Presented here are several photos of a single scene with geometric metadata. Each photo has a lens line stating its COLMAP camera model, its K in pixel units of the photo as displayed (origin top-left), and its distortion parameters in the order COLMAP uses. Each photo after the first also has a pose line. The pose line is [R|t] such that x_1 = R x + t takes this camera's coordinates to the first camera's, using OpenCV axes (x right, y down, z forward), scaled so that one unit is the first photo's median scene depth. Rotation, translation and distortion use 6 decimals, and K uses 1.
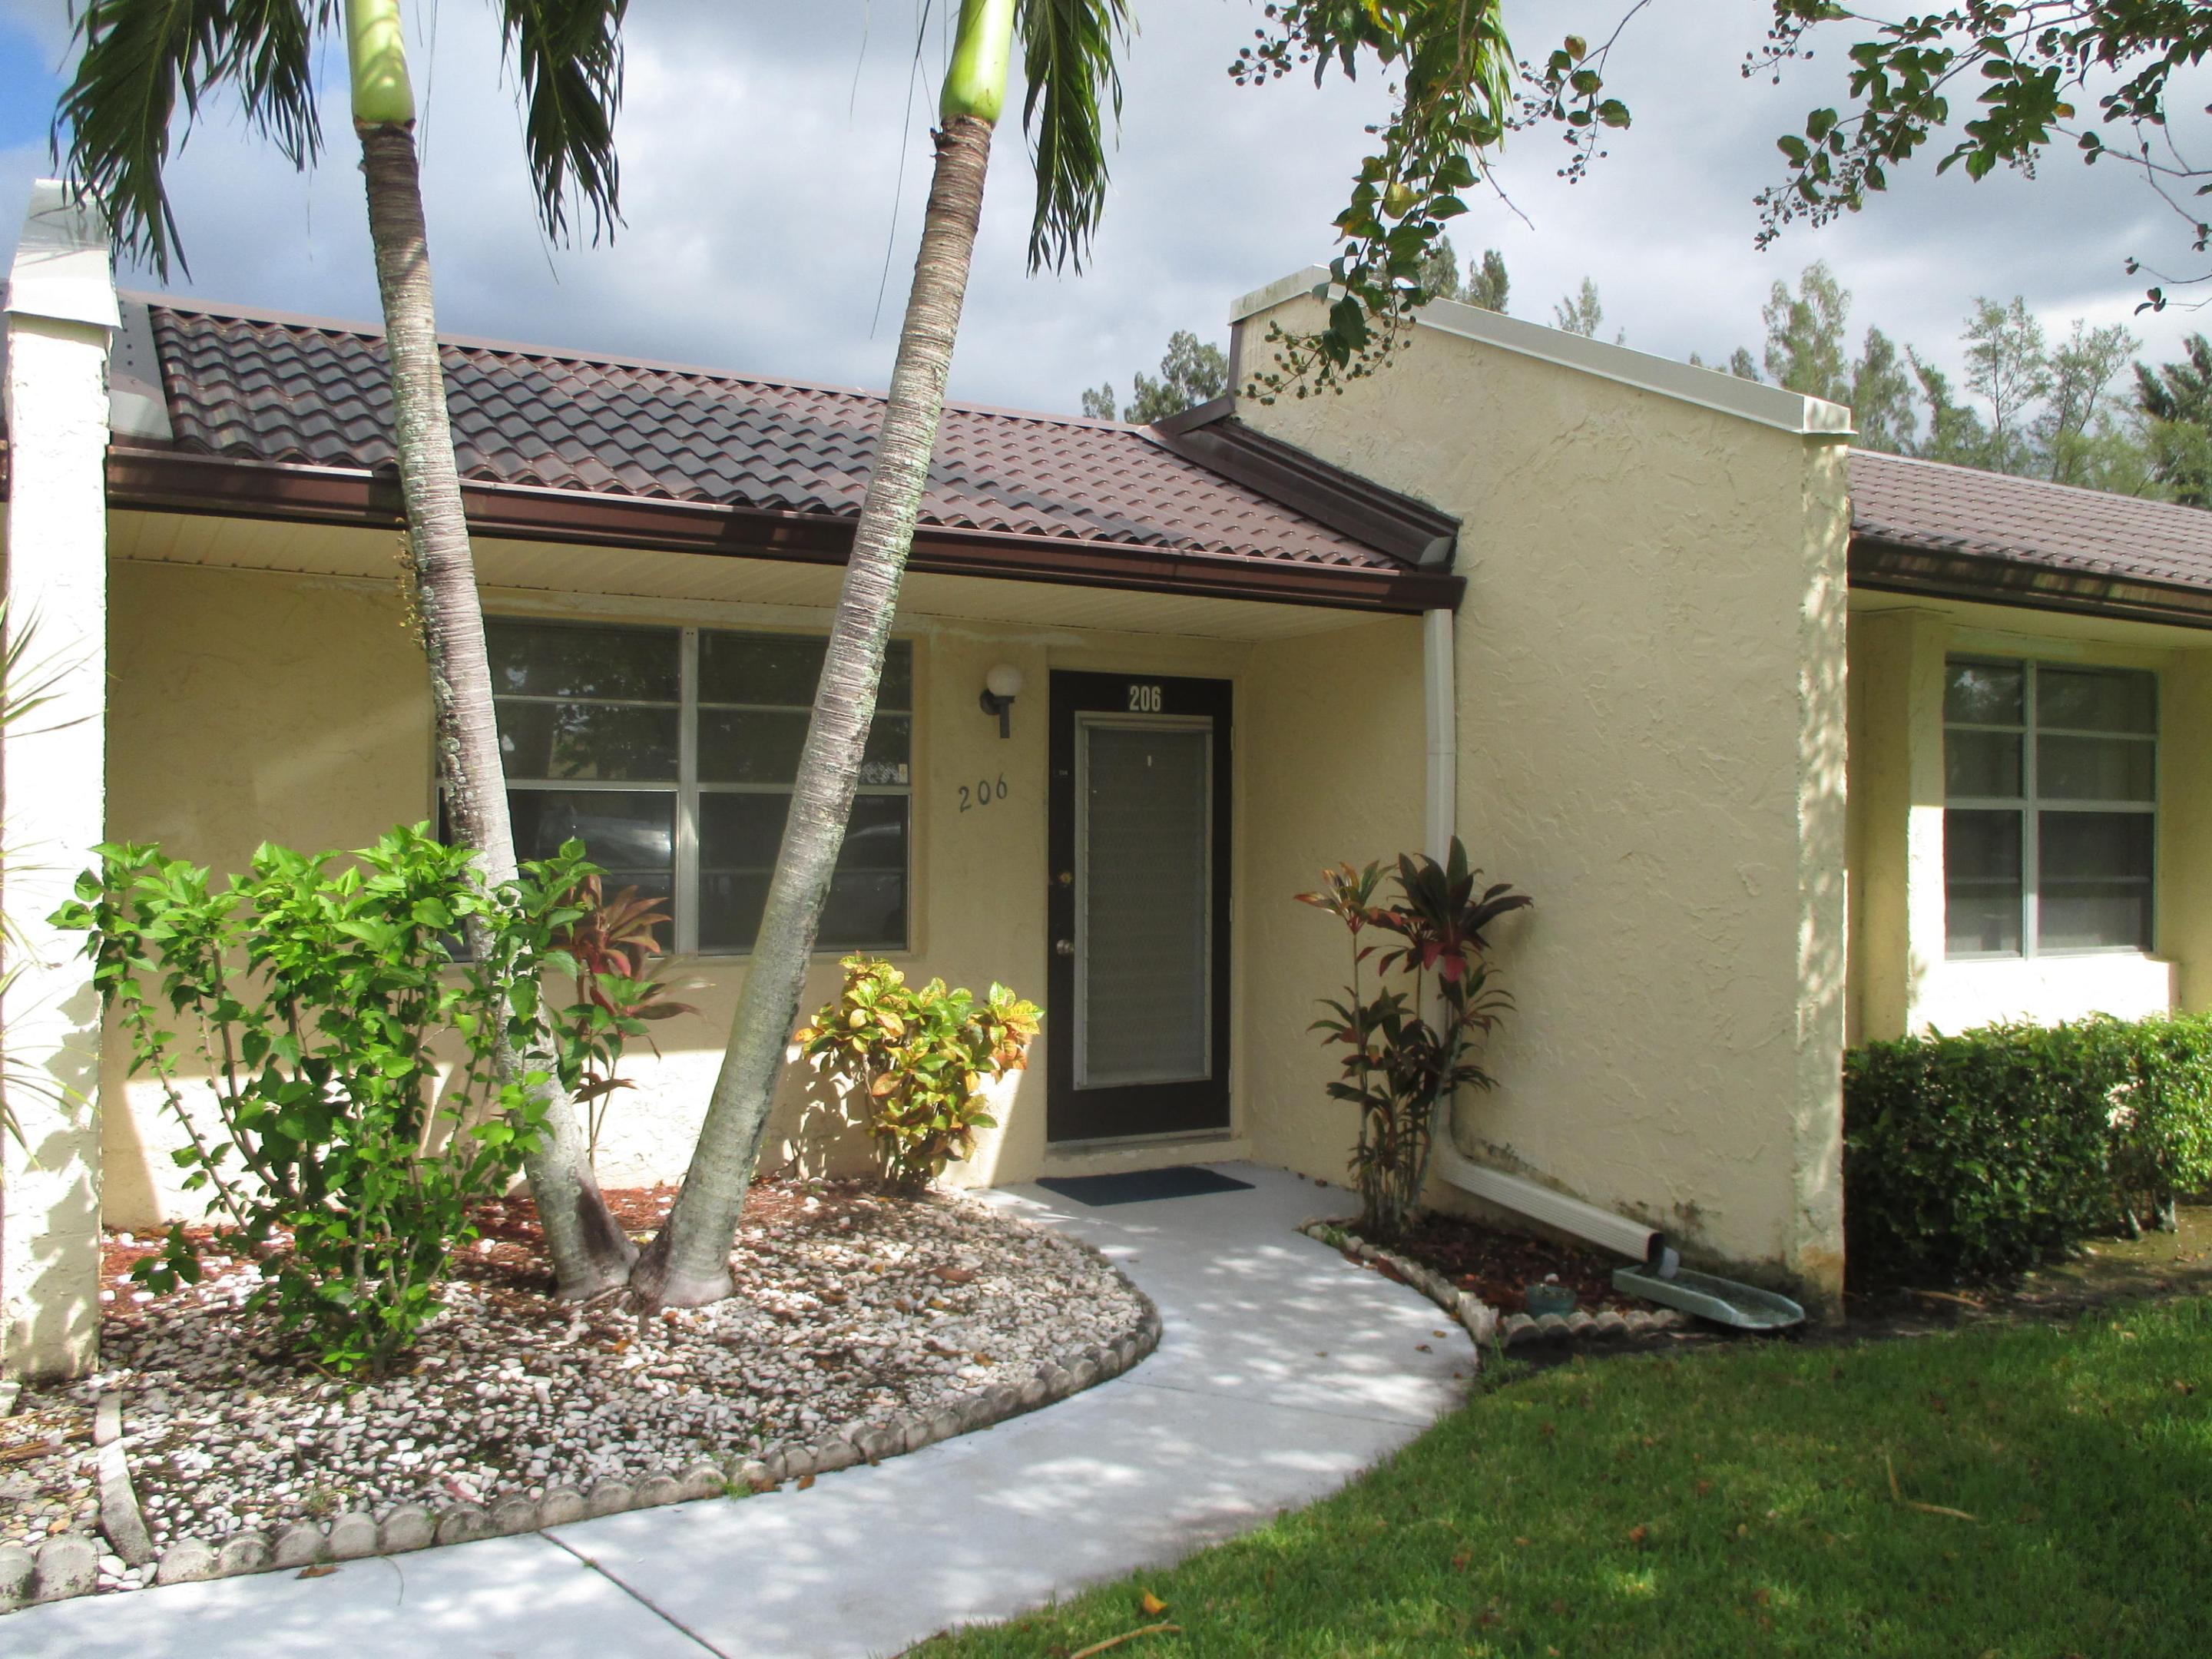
lens RADIAL K [[1909.1, 0, 1106.0], [0, 1909.1, 829.5], [0, 0, 1]] dist [-0.011683, 0.018201]
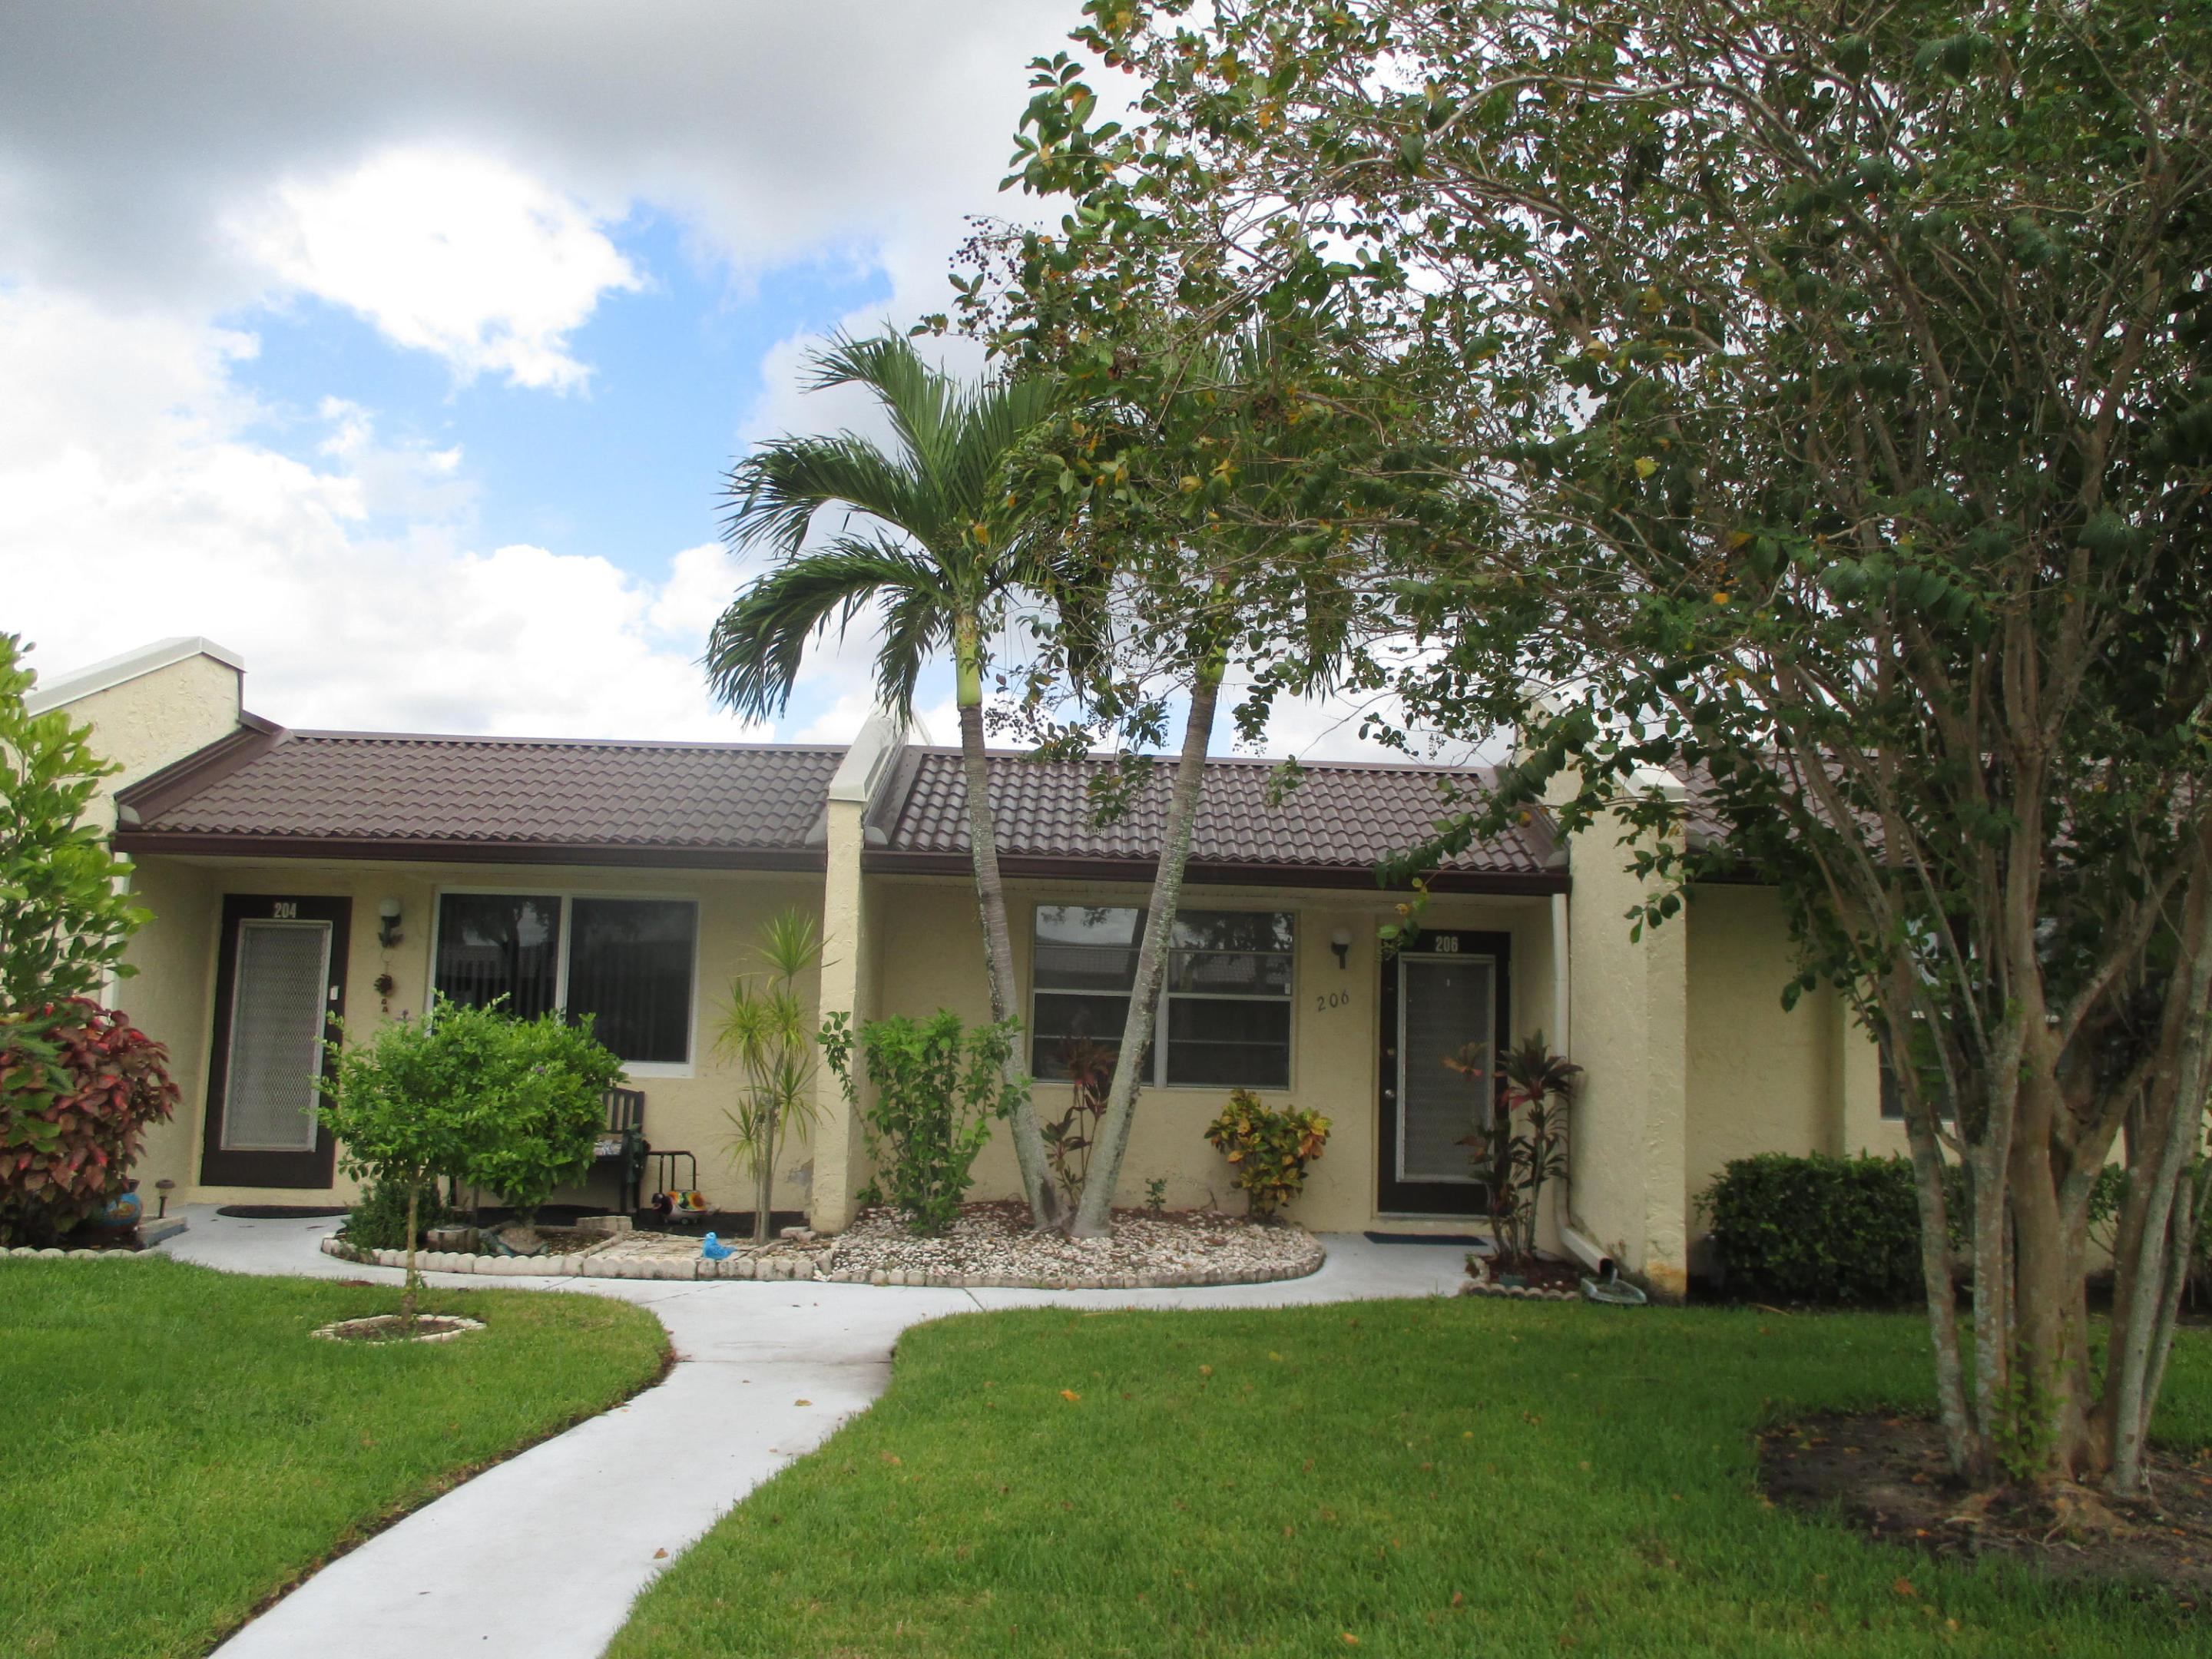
lens RADIAL K [[1909.1, 0, 1106.0], [0, 1909.1, 829.5], [0, 0, 1]] dist [-0.011683, 0.018201]
pose [[0.895829, -0.022027, -0.443852, 0.611410], [-0.023936, 0.994929, -0.097685, 0.000515], [0.443753, 0.098133, 0.890760, -0.751038]]
